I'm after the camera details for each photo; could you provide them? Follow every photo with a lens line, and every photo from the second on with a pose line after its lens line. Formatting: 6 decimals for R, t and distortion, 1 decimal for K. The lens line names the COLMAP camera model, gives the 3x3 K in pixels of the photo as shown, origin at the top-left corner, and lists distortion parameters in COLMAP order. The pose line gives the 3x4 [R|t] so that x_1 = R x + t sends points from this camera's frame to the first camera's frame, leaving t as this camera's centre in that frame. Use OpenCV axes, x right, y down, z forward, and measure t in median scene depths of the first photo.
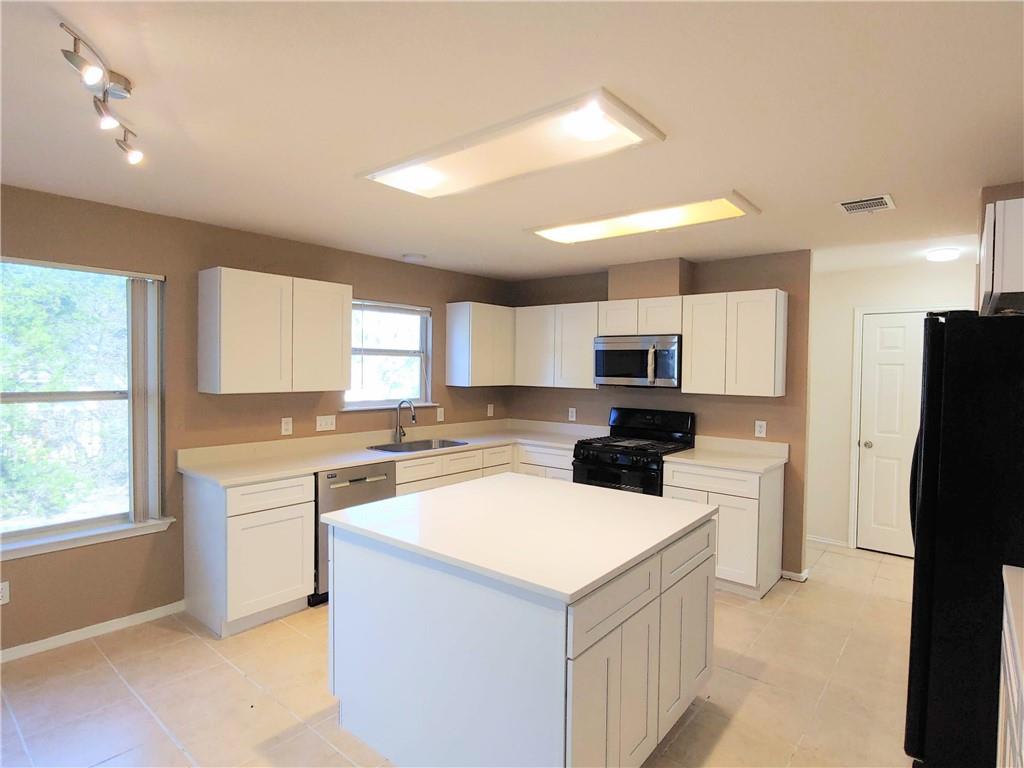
lens RADIAL K [[555.2, 0, 518.9], [0, 555.2, 382.1], [0, 0, 1]] dist [-0.016208, 0.000892]
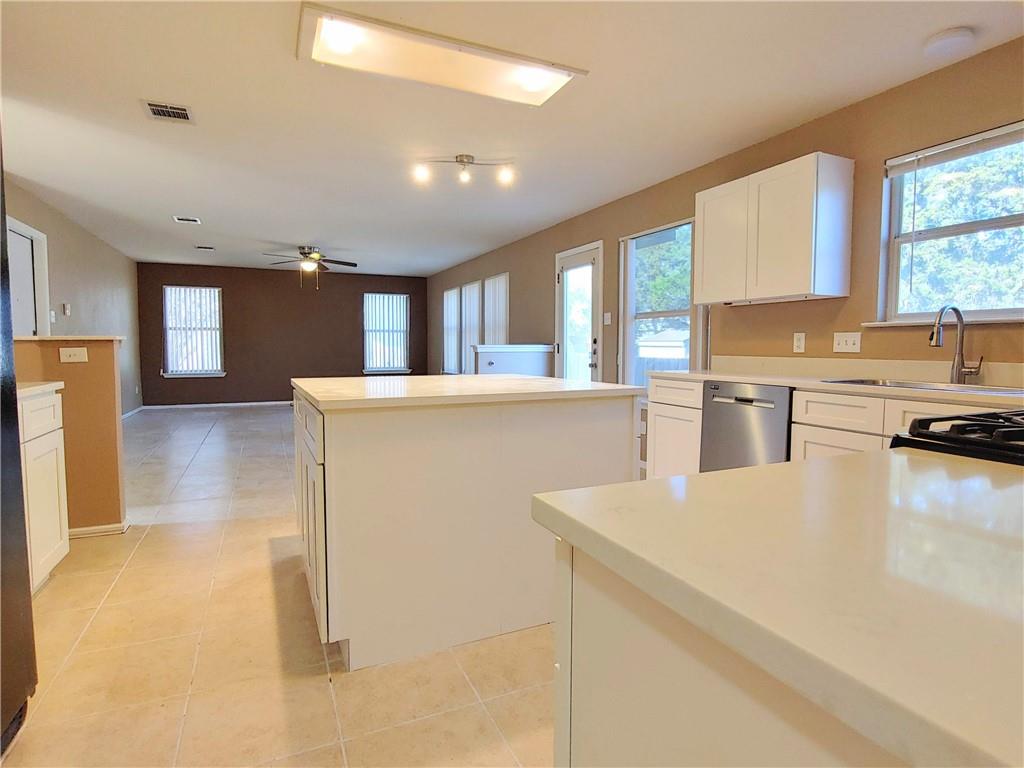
lens RADIAL K [[555.2, 0, 518.9], [0, 555.2, 382.1], [0, 0, 1]] dist [-0.016208, 0.000892]
pose [[-0.437134, 0.041541, -0.898436, 0.554738], [-0.035079, 0.997385, 0.063184, 0.101935], [0.898712, 0.059136, -0.434534, 0.980061]]
